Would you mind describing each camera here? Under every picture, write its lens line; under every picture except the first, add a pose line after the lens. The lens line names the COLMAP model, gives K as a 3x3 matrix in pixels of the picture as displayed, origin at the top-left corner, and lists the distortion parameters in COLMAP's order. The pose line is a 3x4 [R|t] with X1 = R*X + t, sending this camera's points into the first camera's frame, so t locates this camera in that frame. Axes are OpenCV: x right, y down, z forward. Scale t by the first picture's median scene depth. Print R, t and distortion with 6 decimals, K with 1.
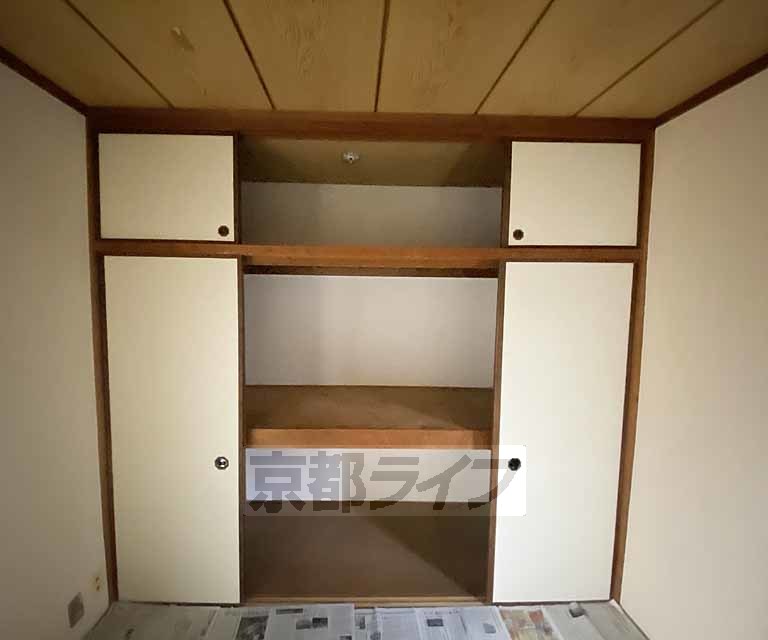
lens RADIAL K [[348.3, 0, 378.2], [0, 348.3, 322.8], [0, 0, 1]] dist [-0.009758, -0.005516]
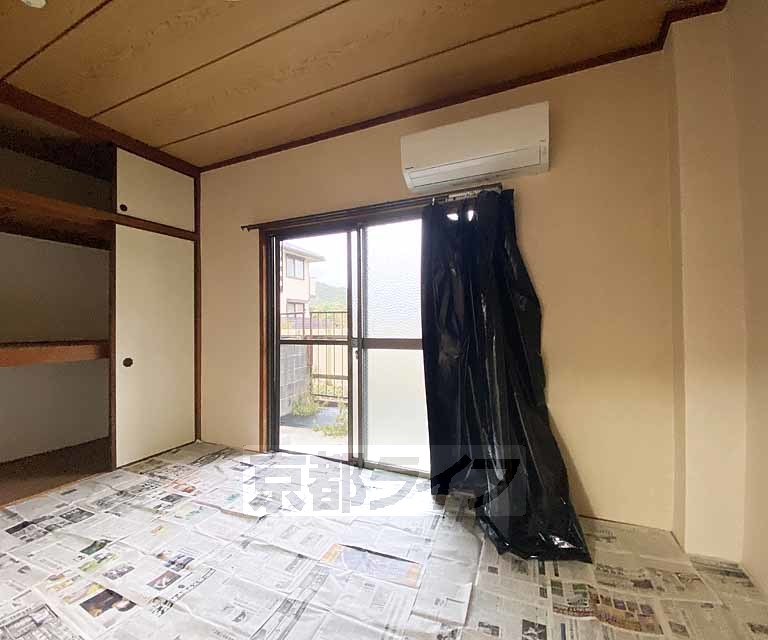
lens RADIAL K [[348.3, 0, 383.1], [0, 348.3, 325.3], [0, 0, 1]] dist [-0.009758, -0.005516]
pose [[0.440772, -0.011653, 0.897543, -0.468000], [0.077080, 0.996714, -0.024912, 0.390573], [-0.894303, 0.080163, 0.440222, -0.660288]]
